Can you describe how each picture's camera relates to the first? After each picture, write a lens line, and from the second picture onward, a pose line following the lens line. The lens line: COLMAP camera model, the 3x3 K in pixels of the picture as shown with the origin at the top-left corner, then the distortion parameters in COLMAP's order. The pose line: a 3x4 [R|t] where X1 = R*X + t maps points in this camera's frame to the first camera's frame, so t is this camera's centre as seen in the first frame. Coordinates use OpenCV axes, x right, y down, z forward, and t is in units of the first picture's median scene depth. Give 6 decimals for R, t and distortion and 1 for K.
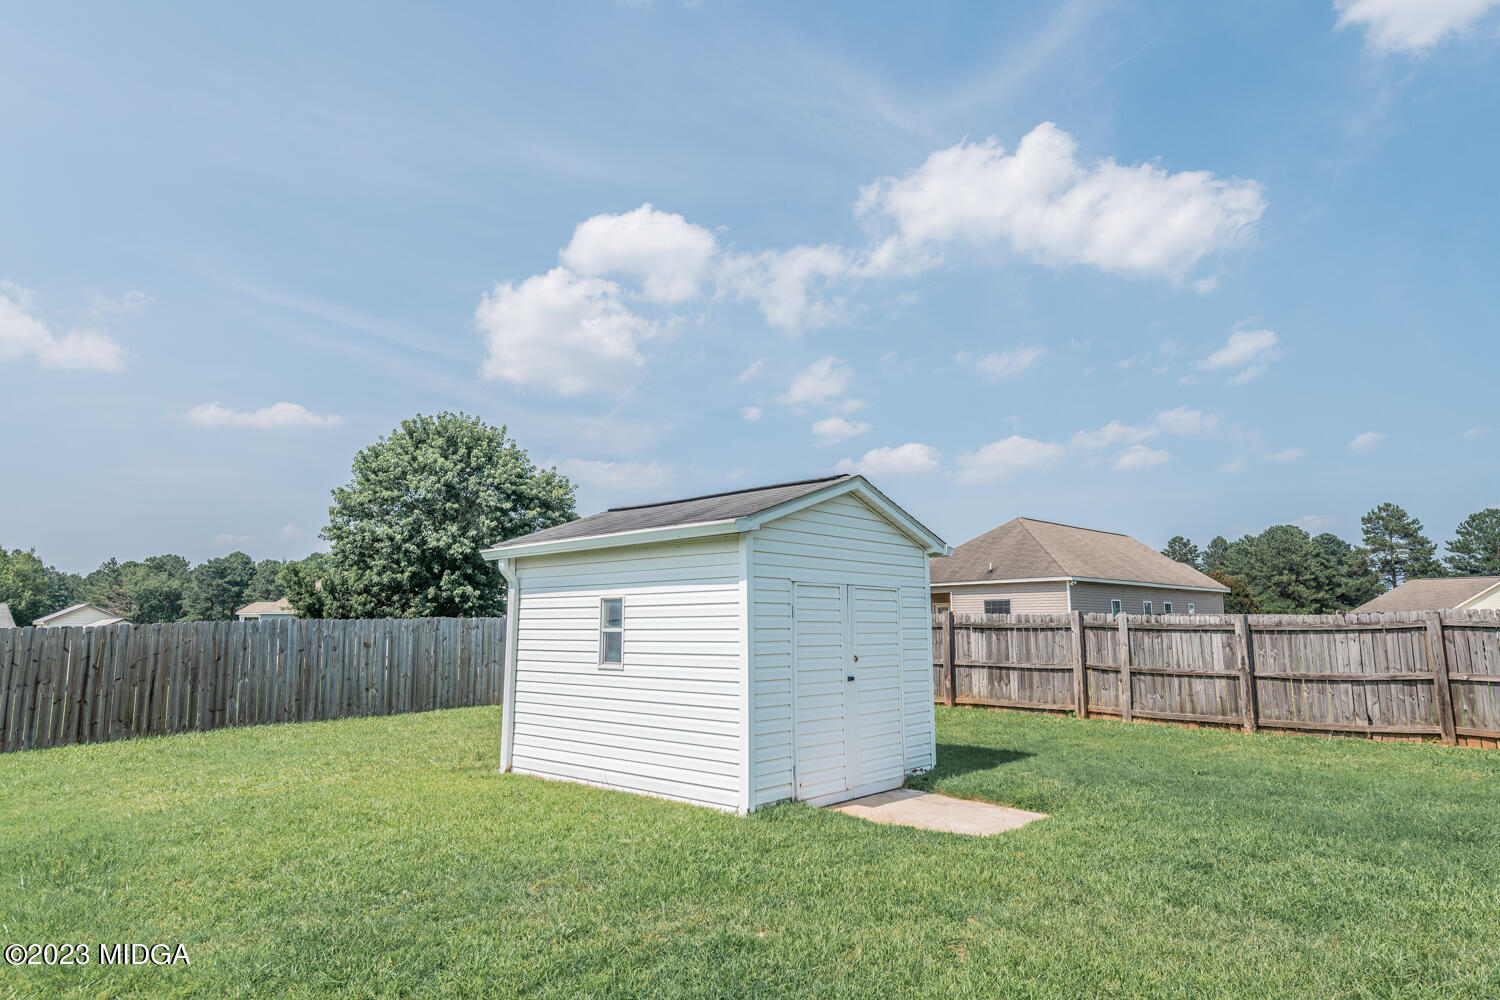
lens RADIAL K [[860.6, 0, 750.0], [0, 860.6, 500.0], [0, 0, 1]] dist [0.015948, -0.000692]
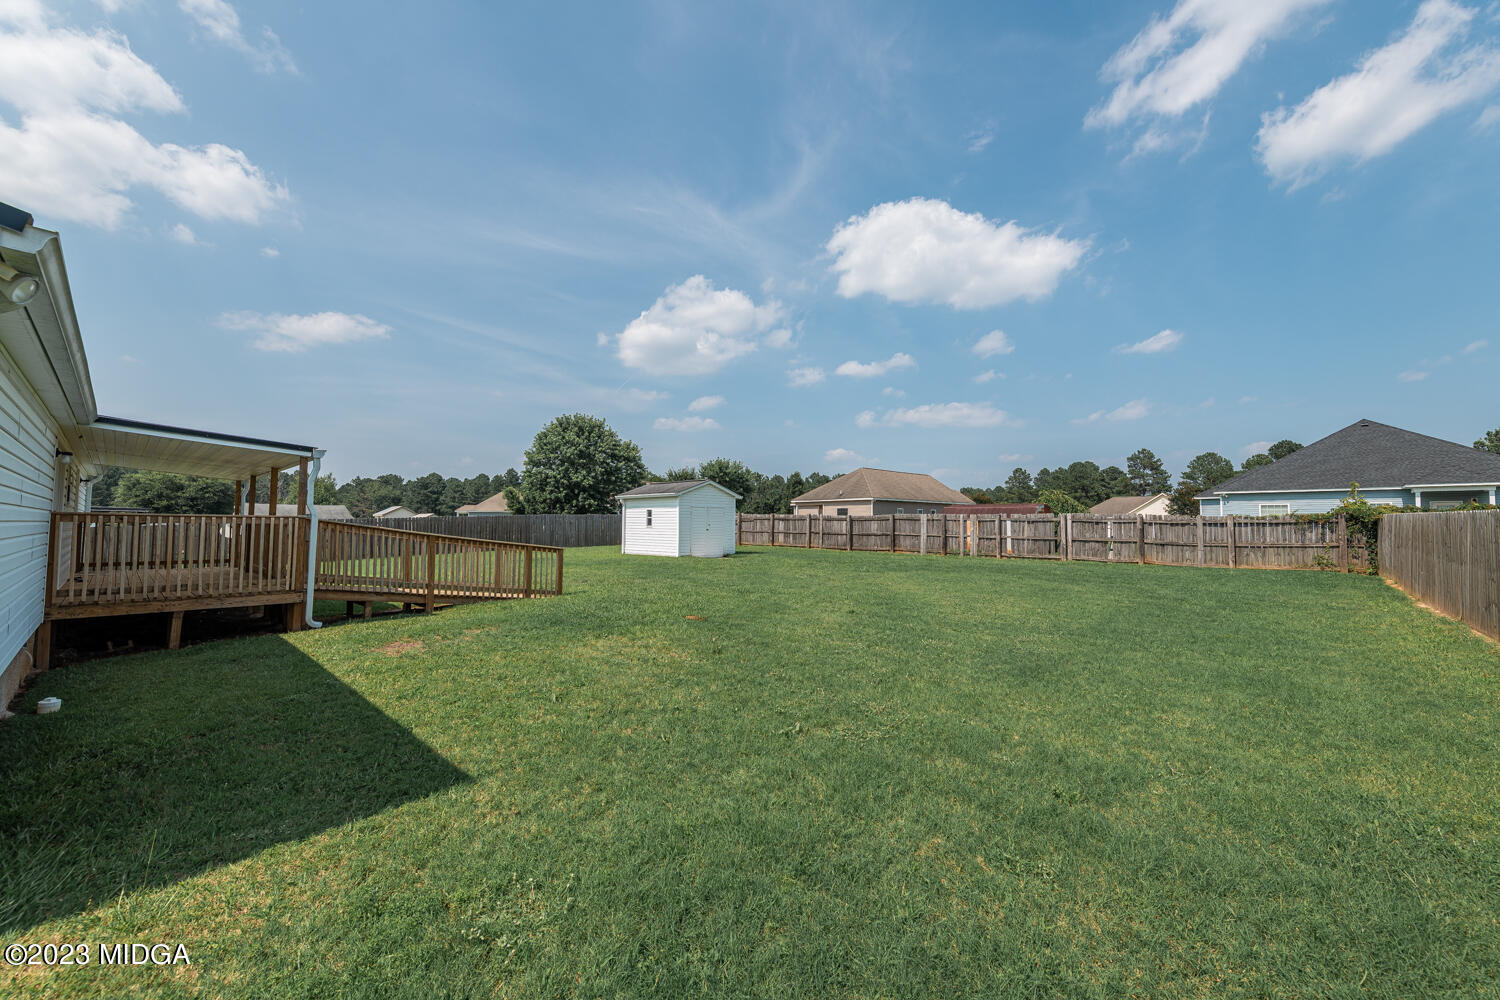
lens RADIAL K [[595.6, 0, 750.0], [0, 595.6, 500.0], [0, 0, 1]] dist [0.000913, -0.000040]
pose [[0.999693, 0.006993, -0.023766, 0.091754], [-0.004395, 0.994177, 0.107674, -0.057020], [0.024380, -0.107537, 0.993902, -0.427208]]
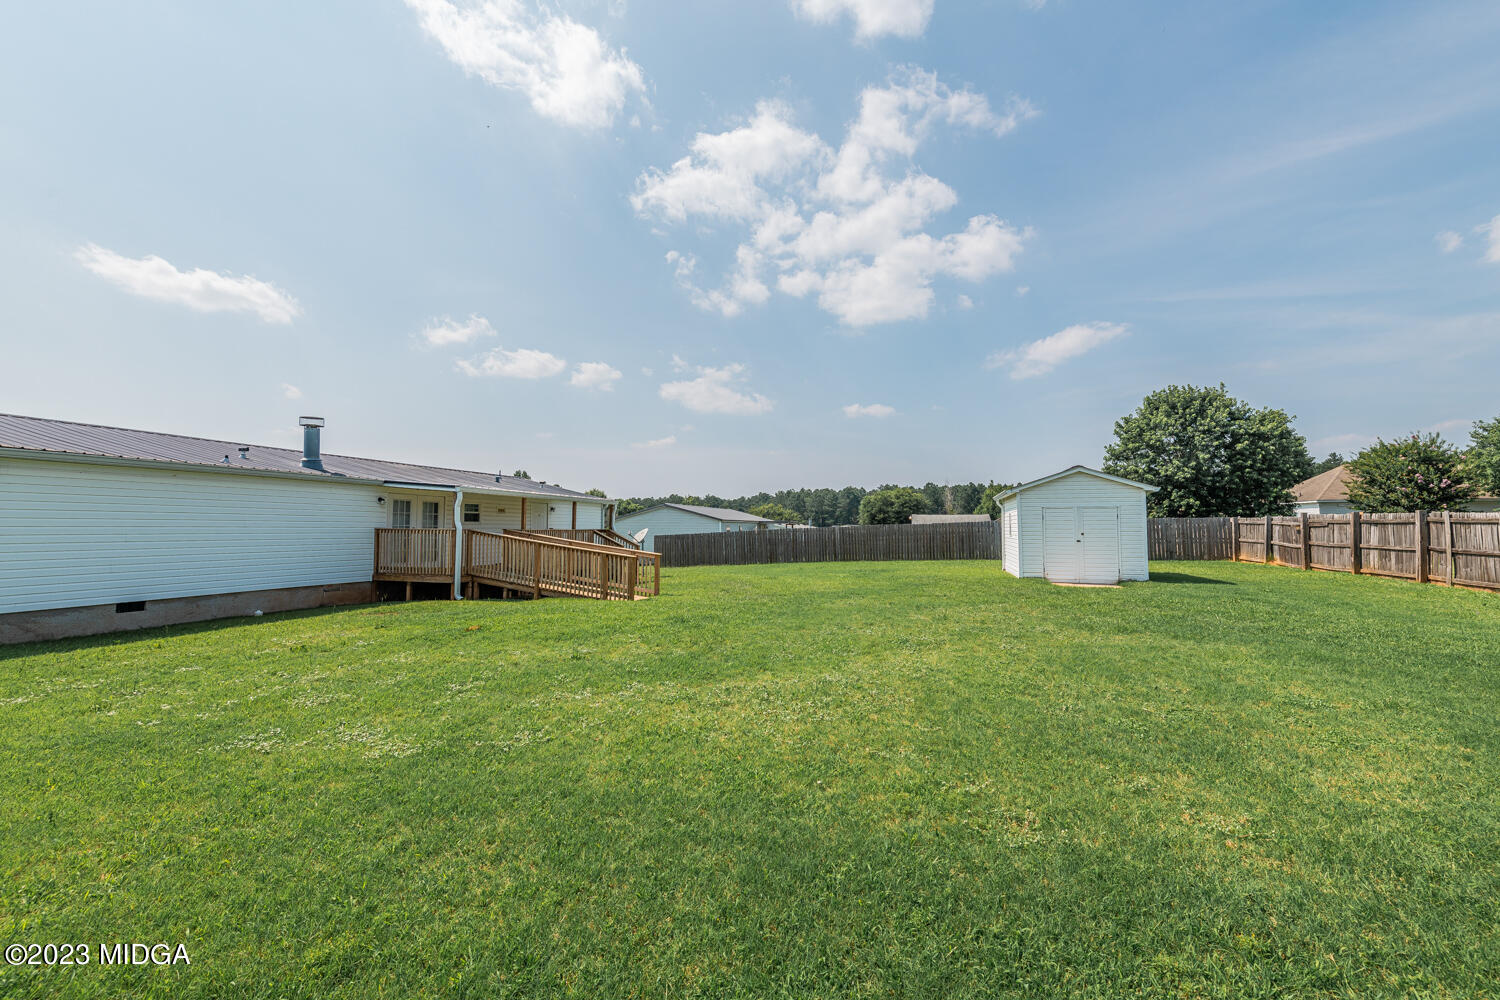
lens RADIAL K [[613.3, 0, 743.1], [0, 613.3, 518.1], [0, 0, 1]] dist [0.010055, -0.000175]
pose [[0.410750, -0.013090, -0.911654, 0.349848], [0.133623, 0.989965, 0.045990, -0.023338], [0.901903, -0.140708, 0.408377, -0.179730]]
